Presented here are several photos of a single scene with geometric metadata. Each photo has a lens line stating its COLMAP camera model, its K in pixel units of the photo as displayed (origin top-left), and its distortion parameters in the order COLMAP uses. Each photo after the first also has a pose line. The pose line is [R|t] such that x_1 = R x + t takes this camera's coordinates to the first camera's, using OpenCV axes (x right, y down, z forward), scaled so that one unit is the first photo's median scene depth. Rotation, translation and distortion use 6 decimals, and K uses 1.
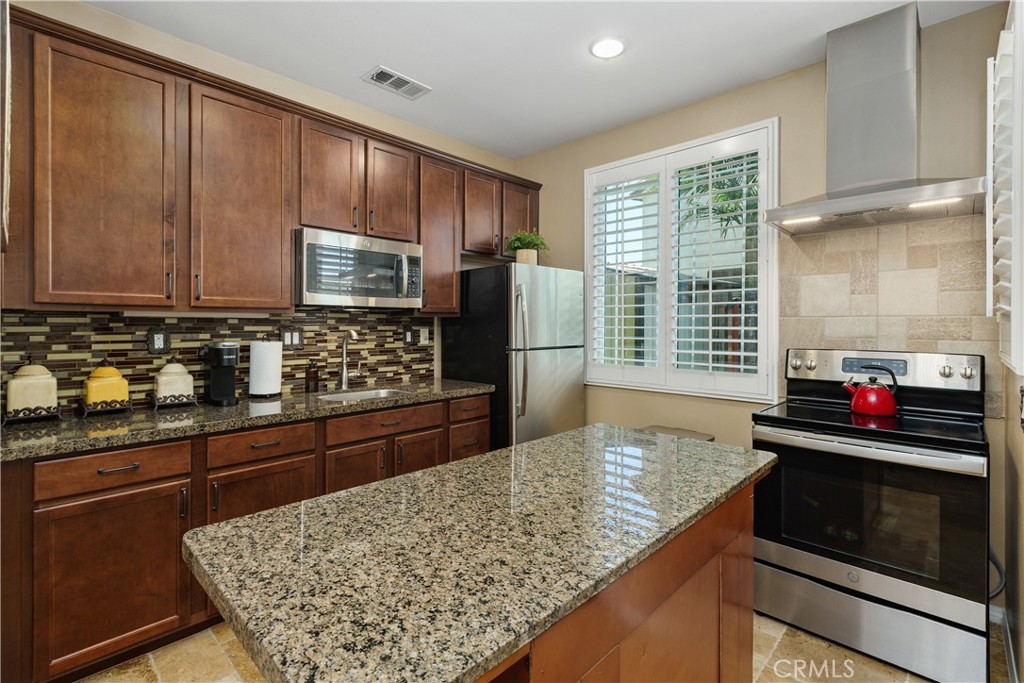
lens RADIAL K [[471.5, 0, 513.1], [0, 471.5, 335.1], [0, 0, 1]] dist [0.000504, -0.000105]
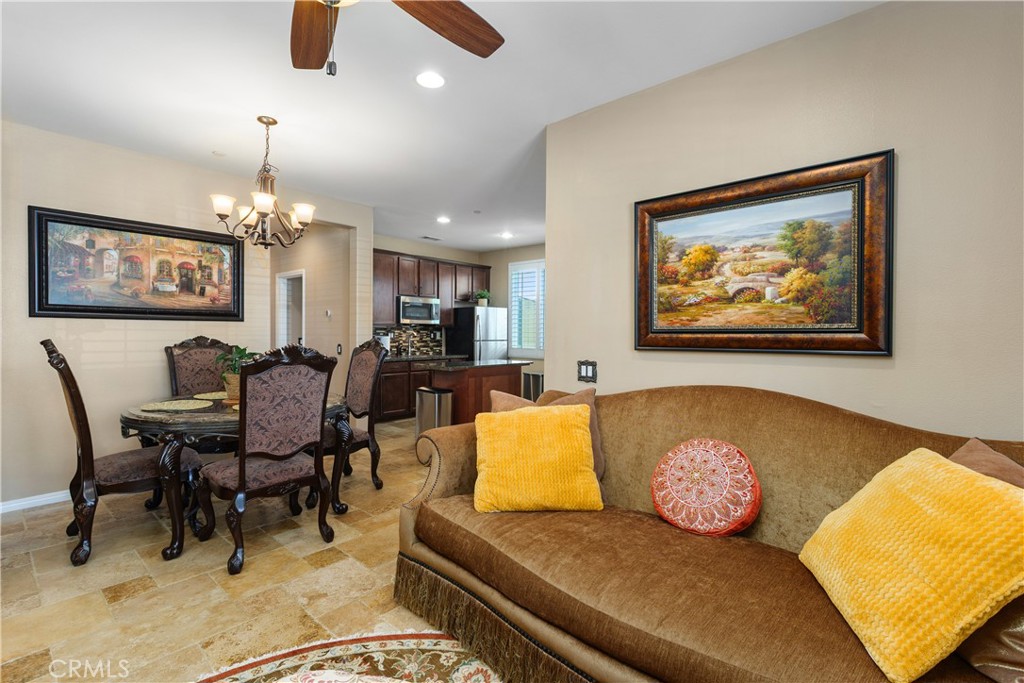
lens RADIAL K [[471.5, 0, 511.6], [0, 471.5, 339.5], [0, 0, 1]] dist [0.000504, -0.000105]
pose [[0.998884, 0.009839, 0.046205, 0.067937], [-0.009865, 0.999951, 0.000335, 0.019301], [-0.046199, -0.000791, 0.998932, -1.415197]]
